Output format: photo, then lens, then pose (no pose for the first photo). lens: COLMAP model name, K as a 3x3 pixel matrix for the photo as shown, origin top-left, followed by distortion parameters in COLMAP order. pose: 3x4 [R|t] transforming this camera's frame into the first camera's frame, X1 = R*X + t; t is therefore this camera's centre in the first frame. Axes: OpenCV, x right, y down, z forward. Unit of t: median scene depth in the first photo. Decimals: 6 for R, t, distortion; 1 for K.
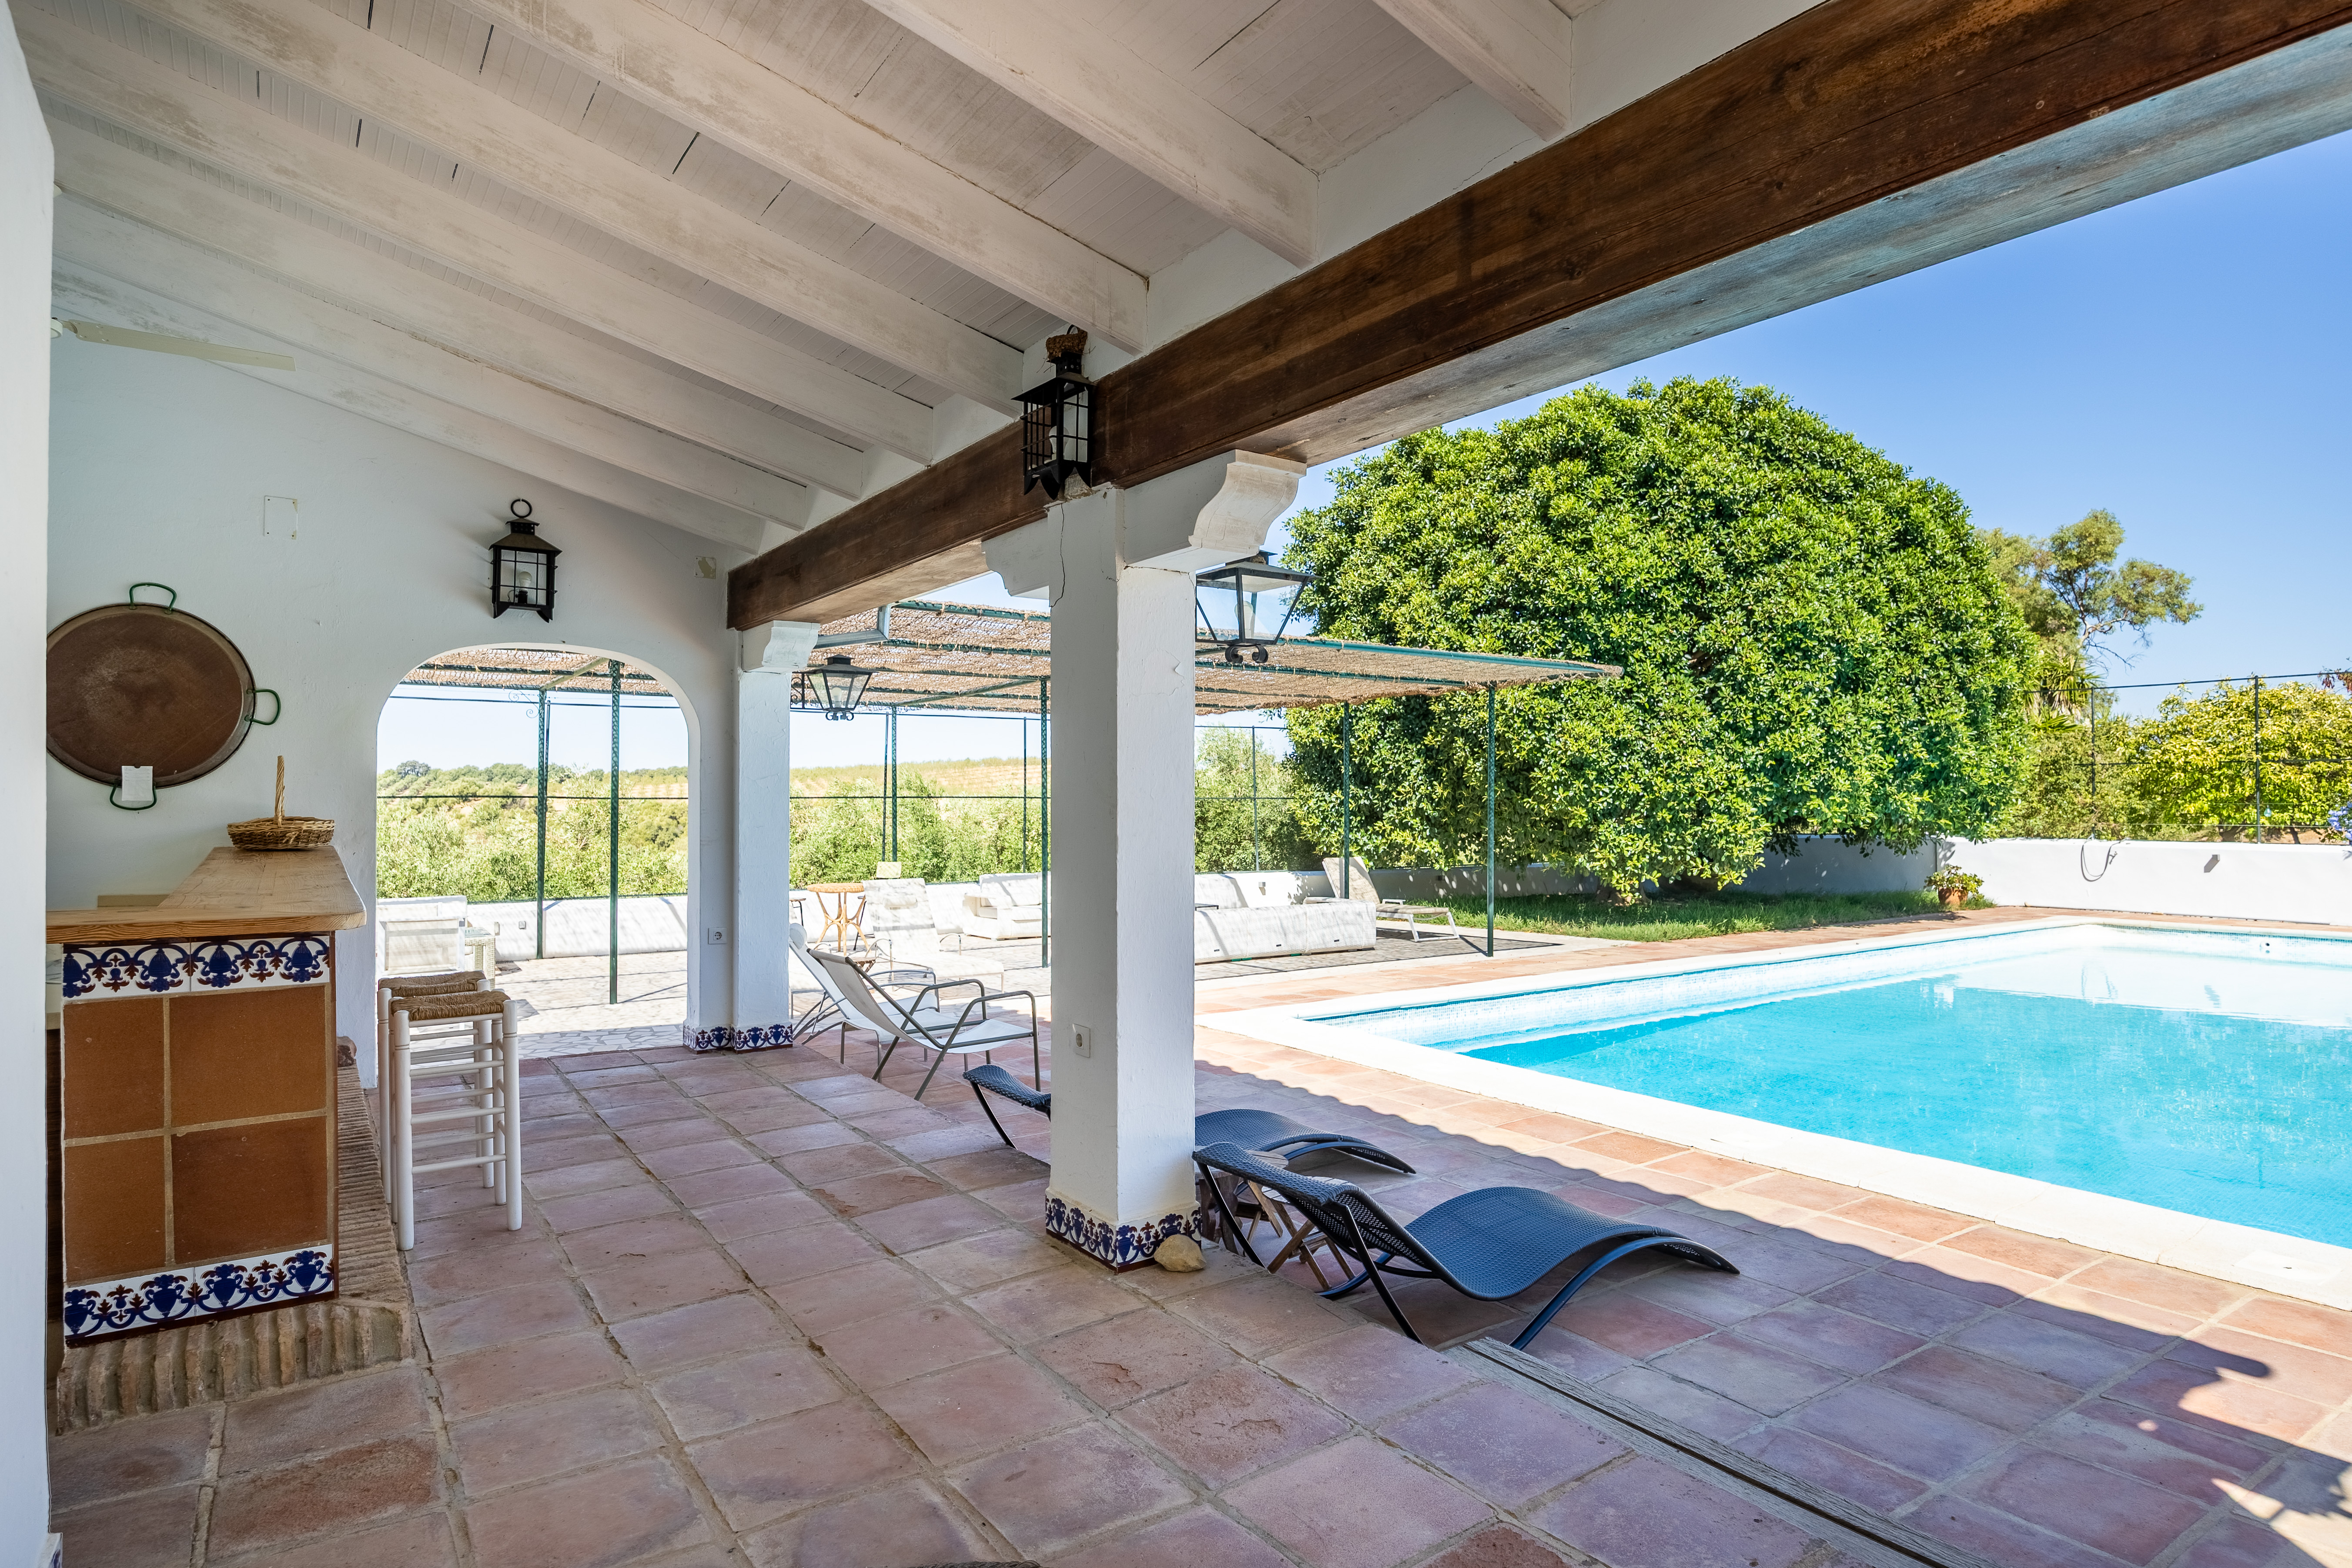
lens RADIAL K [[1289.9, 0, 1173.9], [0, 1289.9, 798.0], [0, 0, 1]] dist [0.001887, -0.001294]
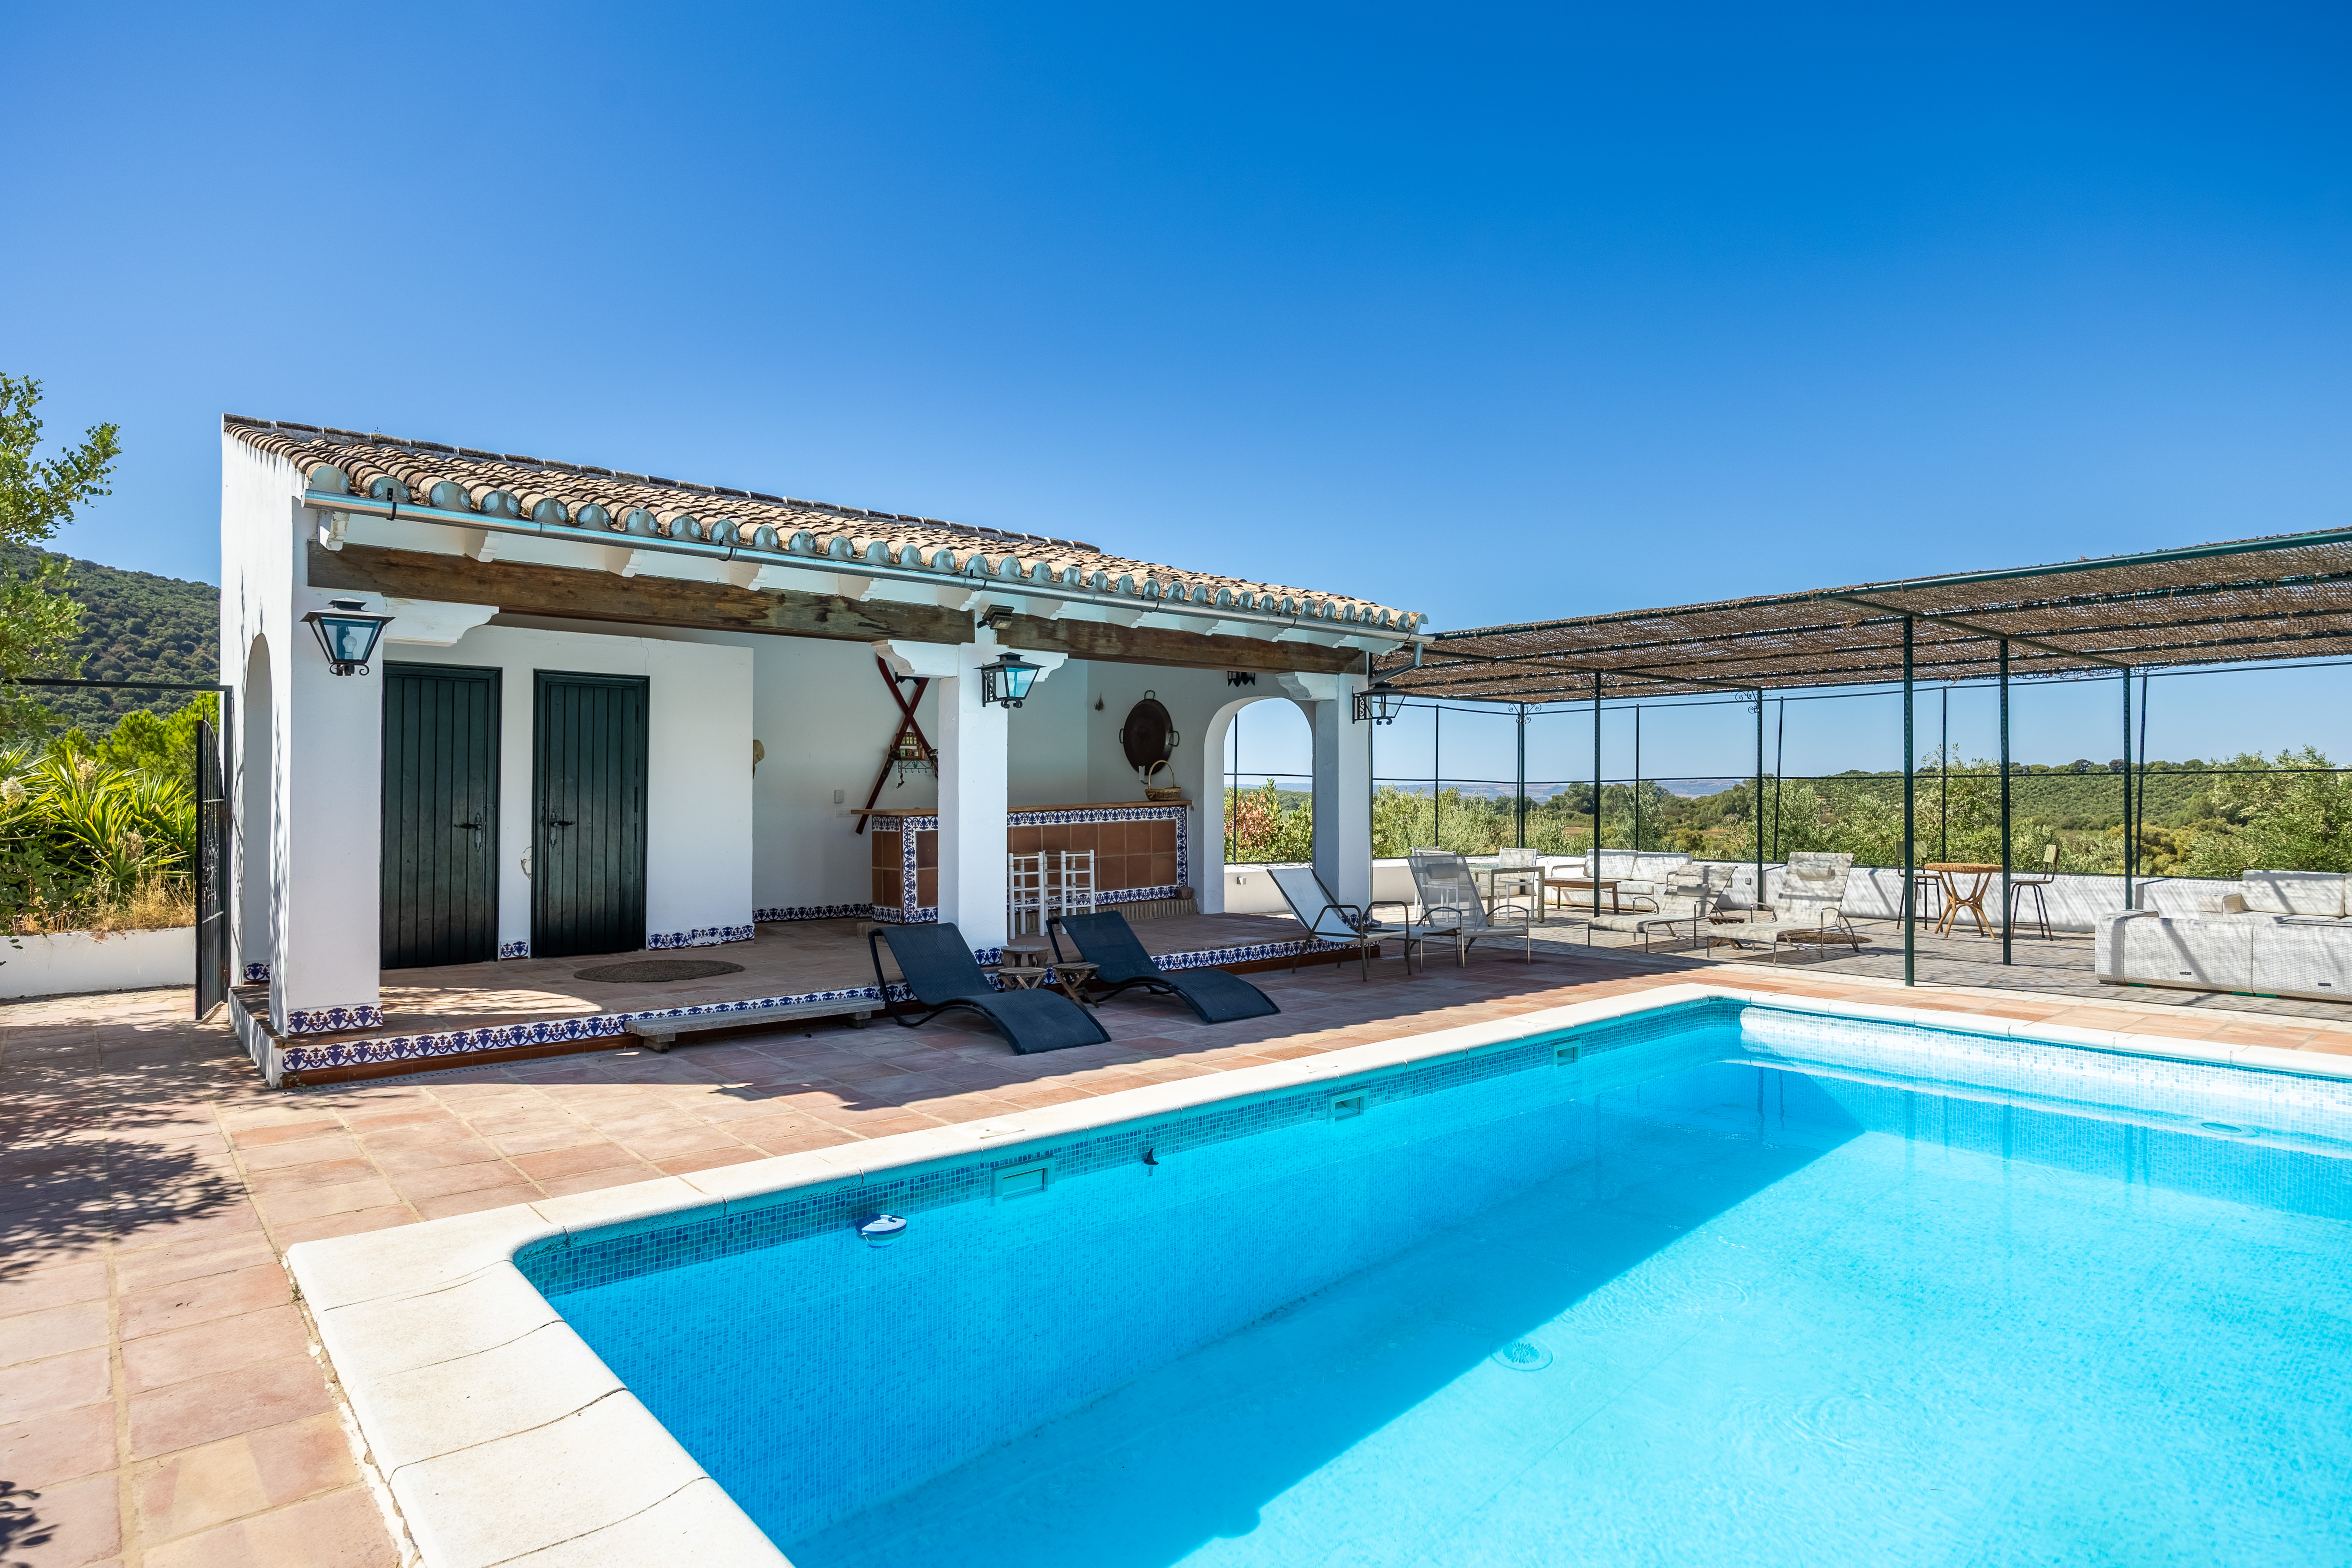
lens RADIAL K [[1289.9, 0, 1184.9], [0, 1289.9, 779.5], [0, 0, 1]] dist [0.001887, -0.001294]
pose [[0.109519, -0.012896, -0.993901, 0.659804], [0.006186, 0.999905, -0.012292, 0.012713], [0.993965, -0.004802, 0.109589, 0.325471]]
